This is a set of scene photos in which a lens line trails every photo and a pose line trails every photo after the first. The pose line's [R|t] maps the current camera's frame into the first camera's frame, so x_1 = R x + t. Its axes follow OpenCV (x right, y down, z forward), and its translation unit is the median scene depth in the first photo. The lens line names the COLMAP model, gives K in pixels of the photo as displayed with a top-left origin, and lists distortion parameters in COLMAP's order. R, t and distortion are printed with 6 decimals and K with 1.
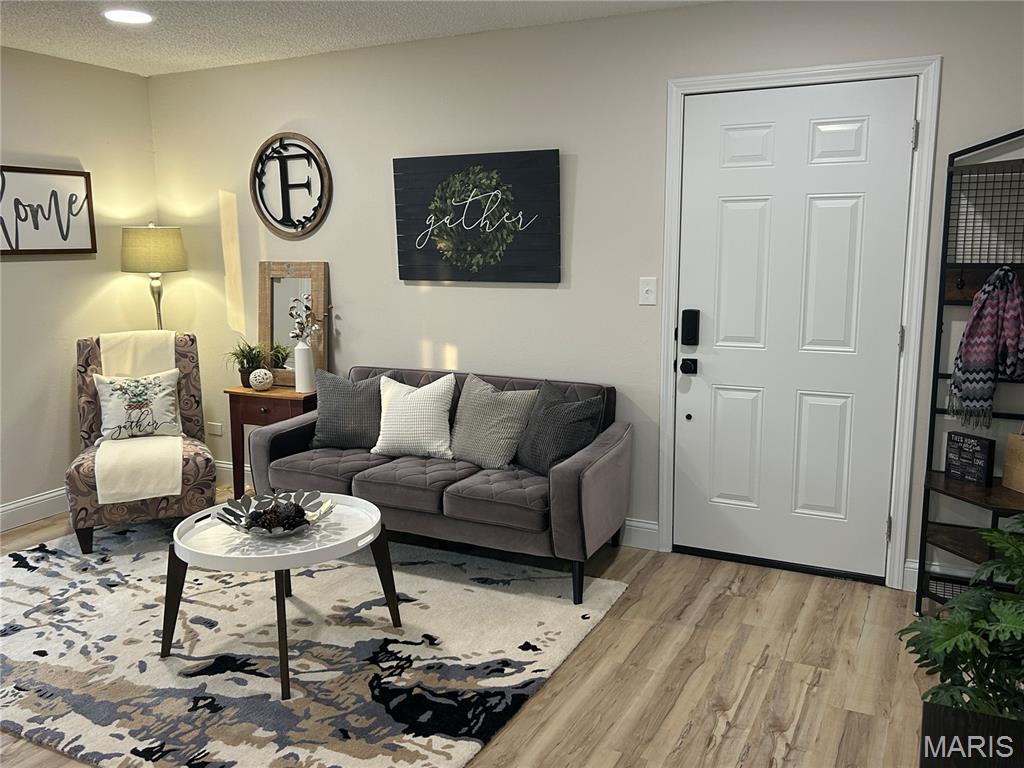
lens RADIAL K [[853.4, 0, 505.1], [0, 853.4, 380.9], [0, 0, 1]] dist [0.057942, -0.079499]
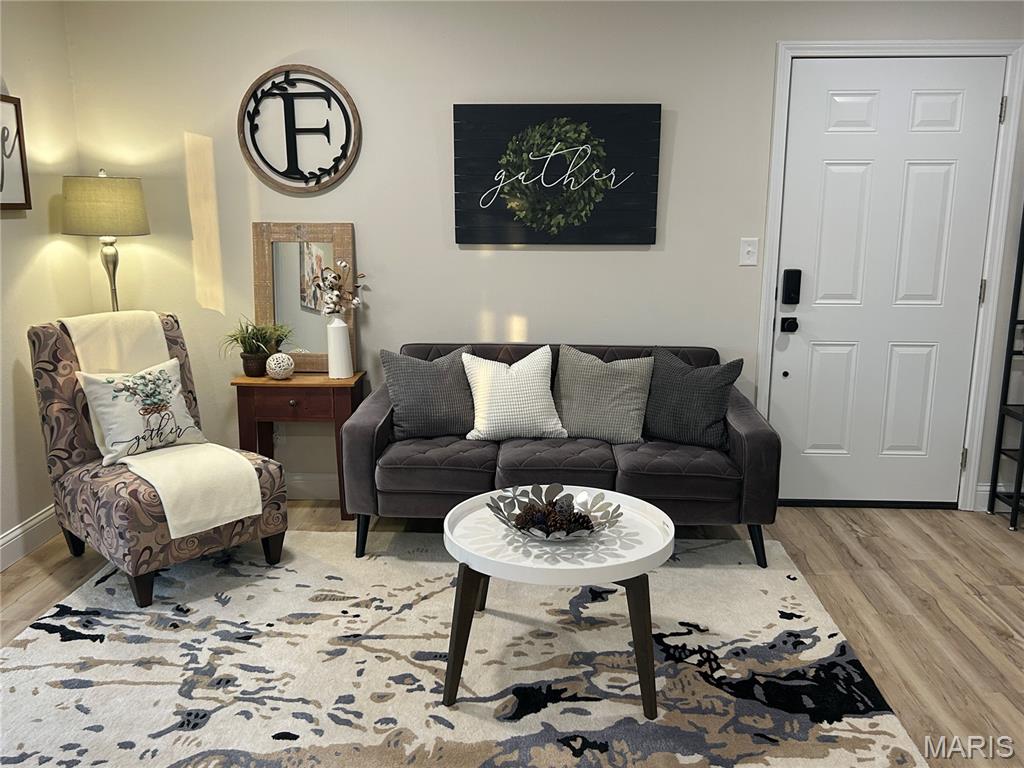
lens RADIAL K [[862.1, 0, 498.1], [0, 862.1, 383.3], [0, 0, 1]] dist [0.027731, -0.013596]
pose [[0.912052, -0.070783, 0.403920, -0.455074], [0.055425, 0.997230, 0.049604, -0.015388], [-0.406312, -0.022854, 0.913448, 0.162710]]
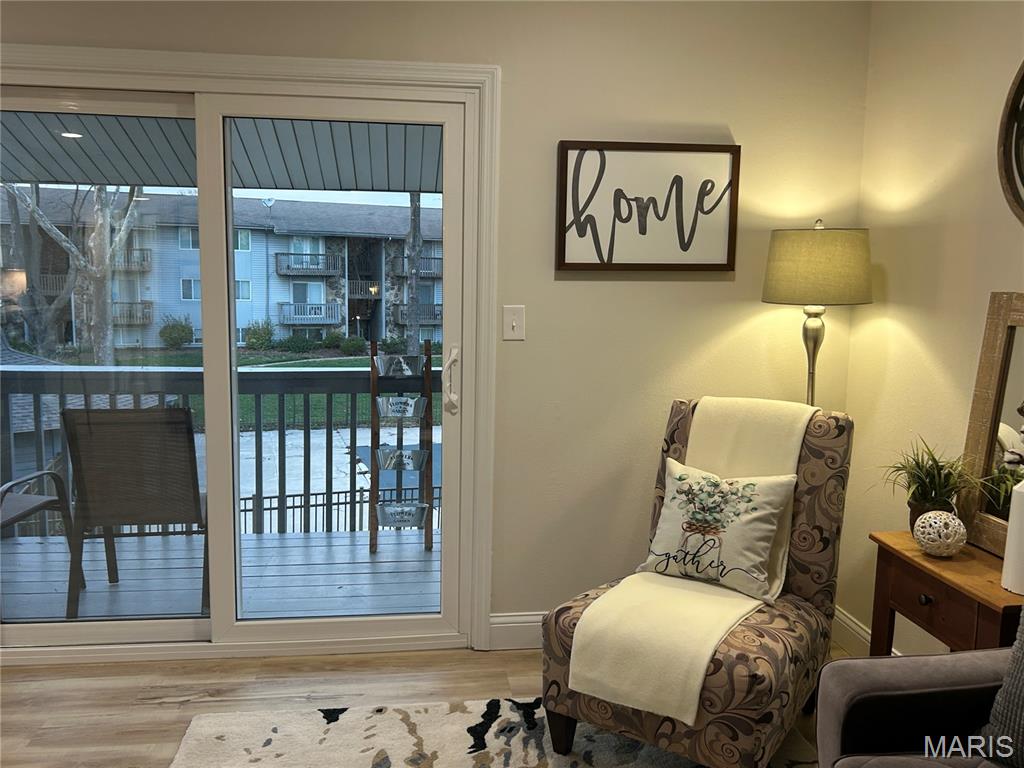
lens RADIAL K [[845.9, 0, 514.6], [0, 845.9, 388.4], [0, 0, 1]] dist [0.060287, -0.085254]
pose [[0.561006, 0.126957, -0.818019, -0.036365], [-0.150764, 0.987313, 0.049836, -0.074199], [0.813967, 0.095369, 0.573029, 0.550570]]
